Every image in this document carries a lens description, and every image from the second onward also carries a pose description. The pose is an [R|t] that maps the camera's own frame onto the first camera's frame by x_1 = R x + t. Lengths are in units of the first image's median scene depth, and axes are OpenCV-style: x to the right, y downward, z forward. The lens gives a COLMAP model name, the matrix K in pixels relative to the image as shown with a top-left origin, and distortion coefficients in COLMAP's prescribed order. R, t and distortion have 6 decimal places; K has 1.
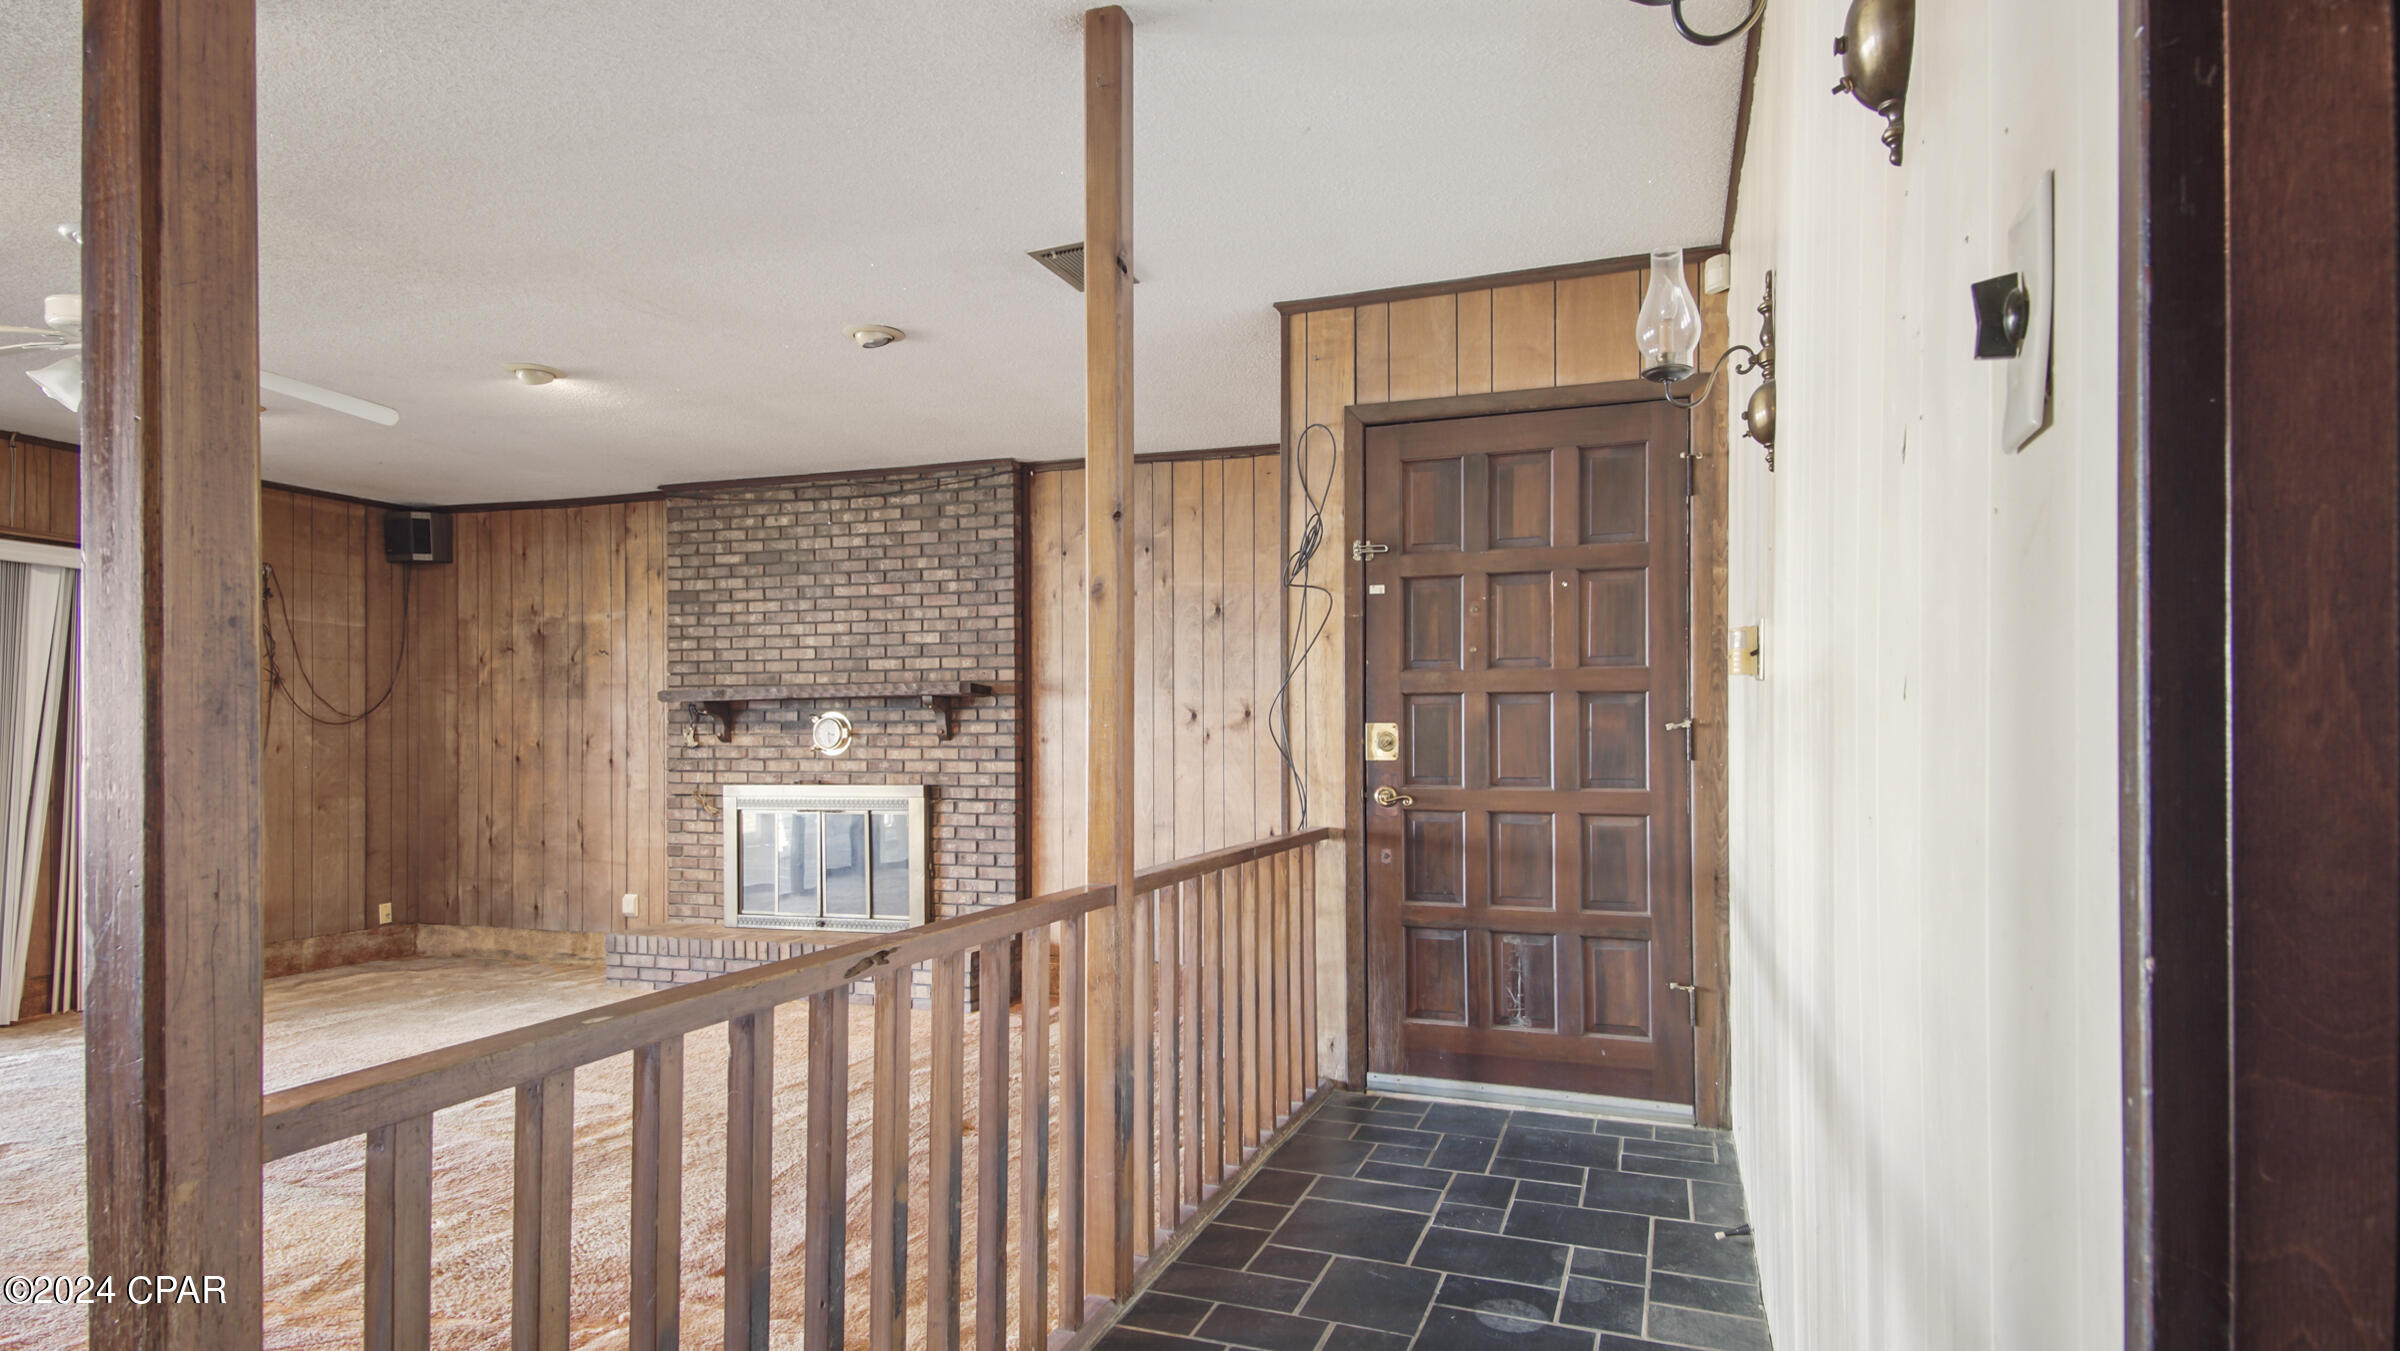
lens RADIAL K [[1292.7, 0, 1196.1], [0, 1292.7, 734.8], [0, 0, 1]] dist [0.087504, -0.057266]
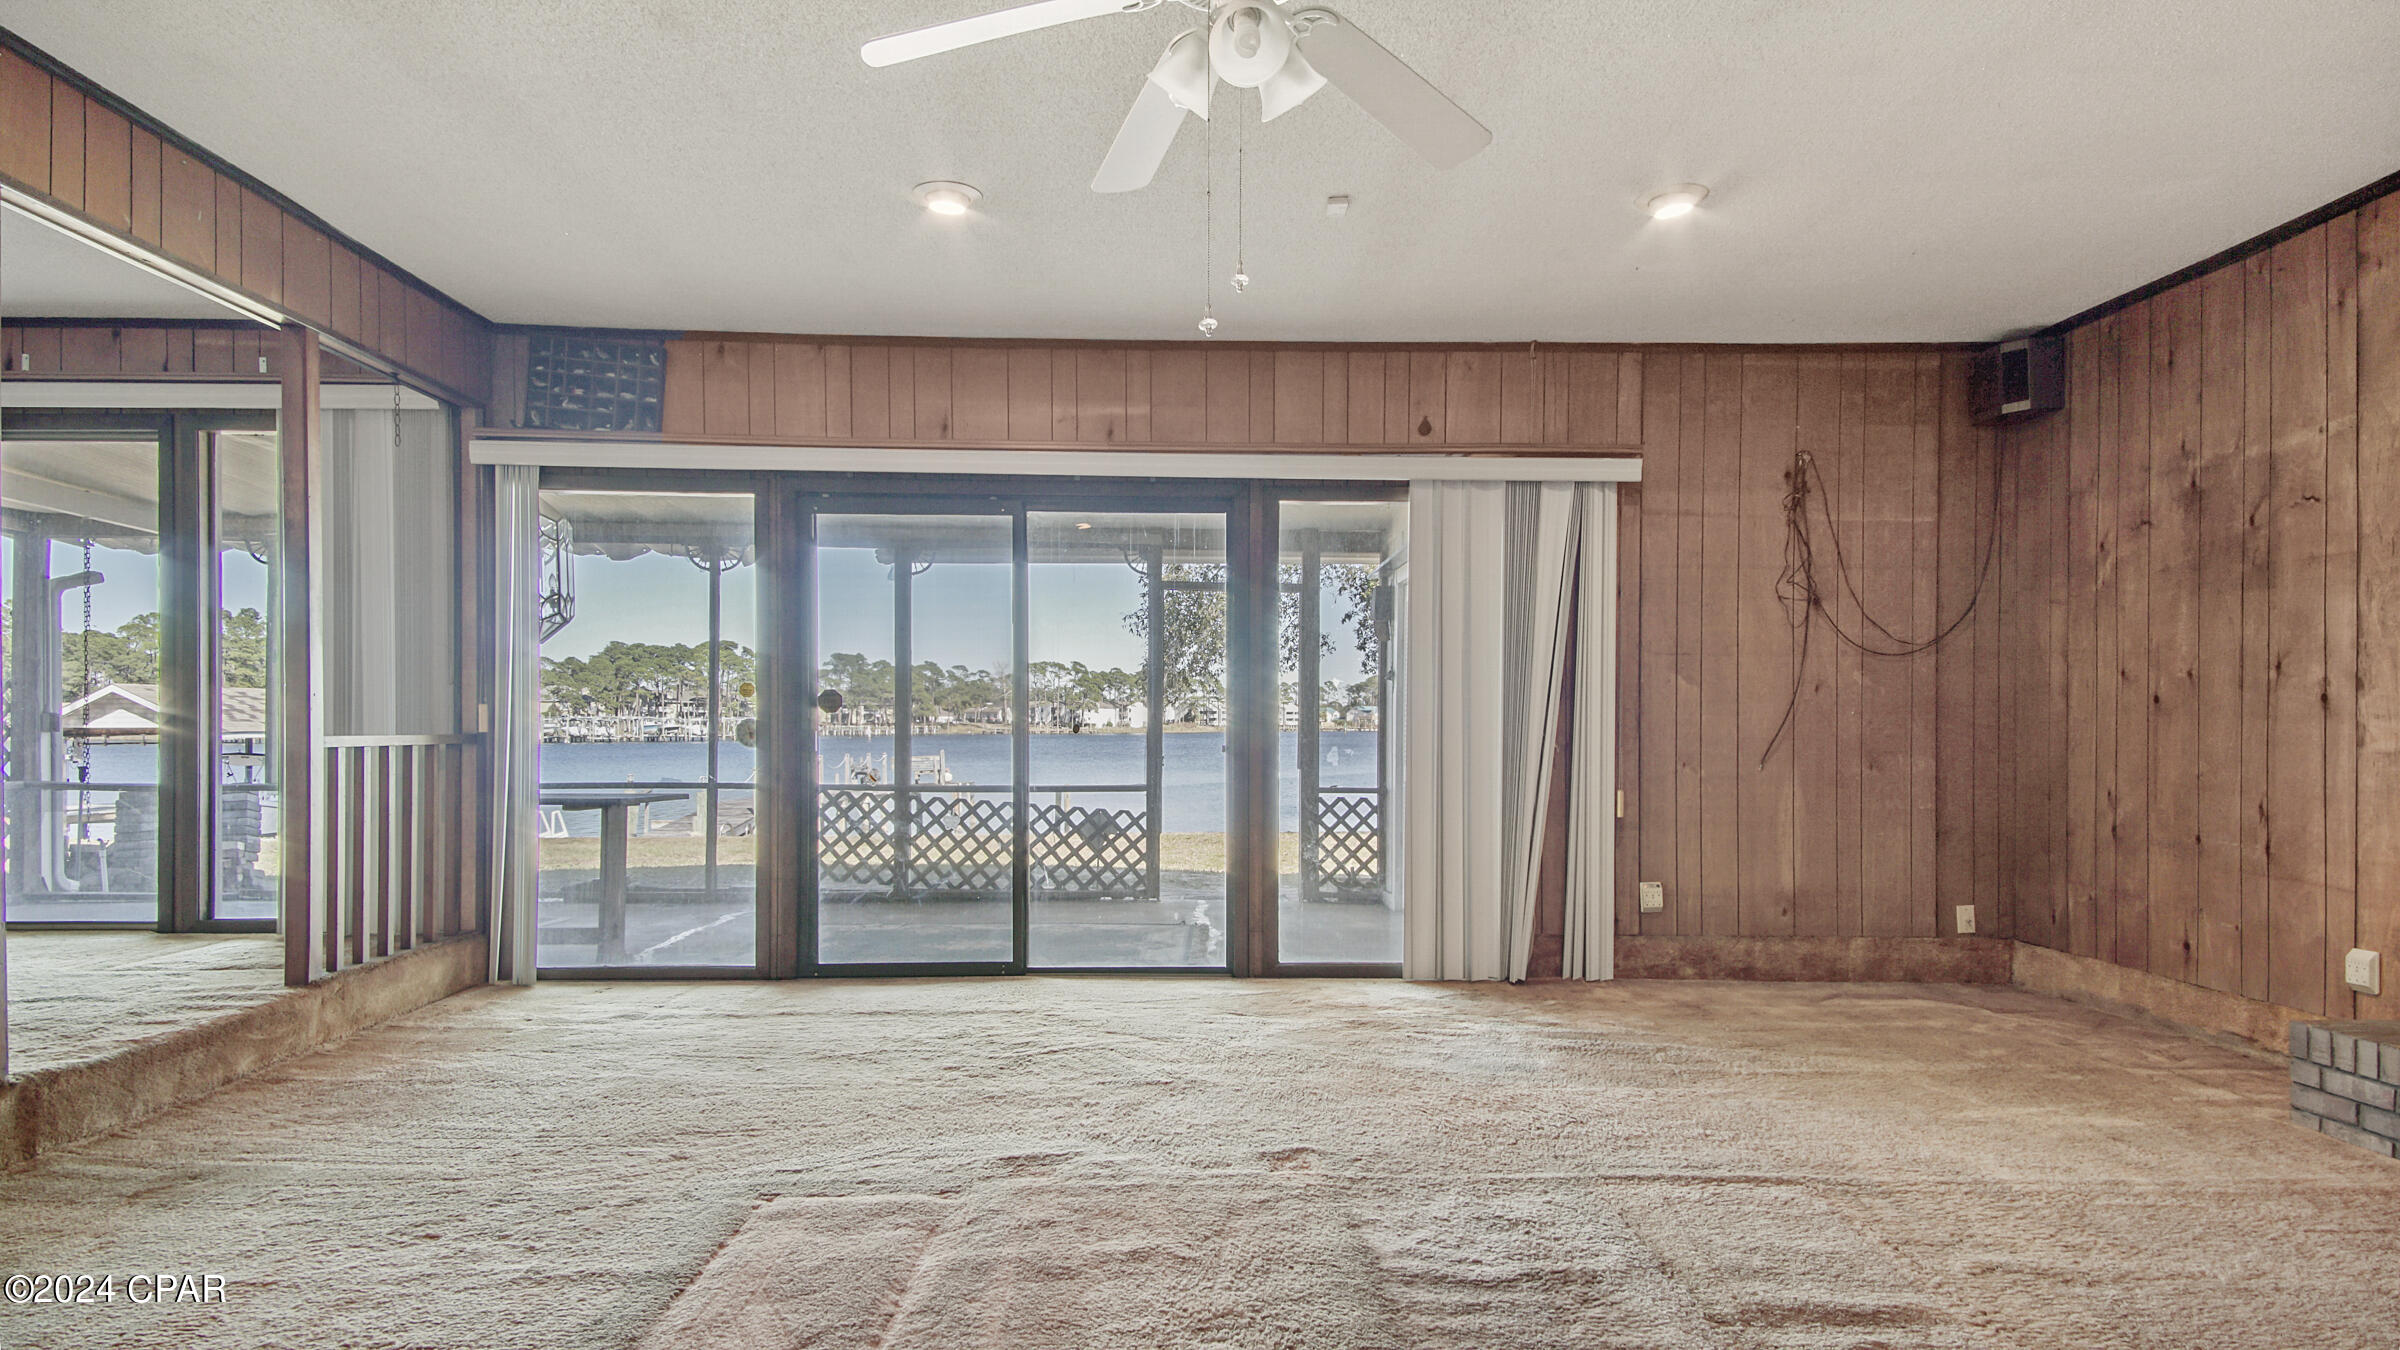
lens RADIAL K [[1292.7, 0, 1196.1], [0, 1292.7, 734.3], [0, 0, 1]] dist [0.087504, -0.057266]
pose [[0.373628, 0.007187, -0.927551, -0.106582], [0.001494, 0.999964, 0.008349, 0.028929], [0.927578, -0.004505, 0.373603, 0.354977]]
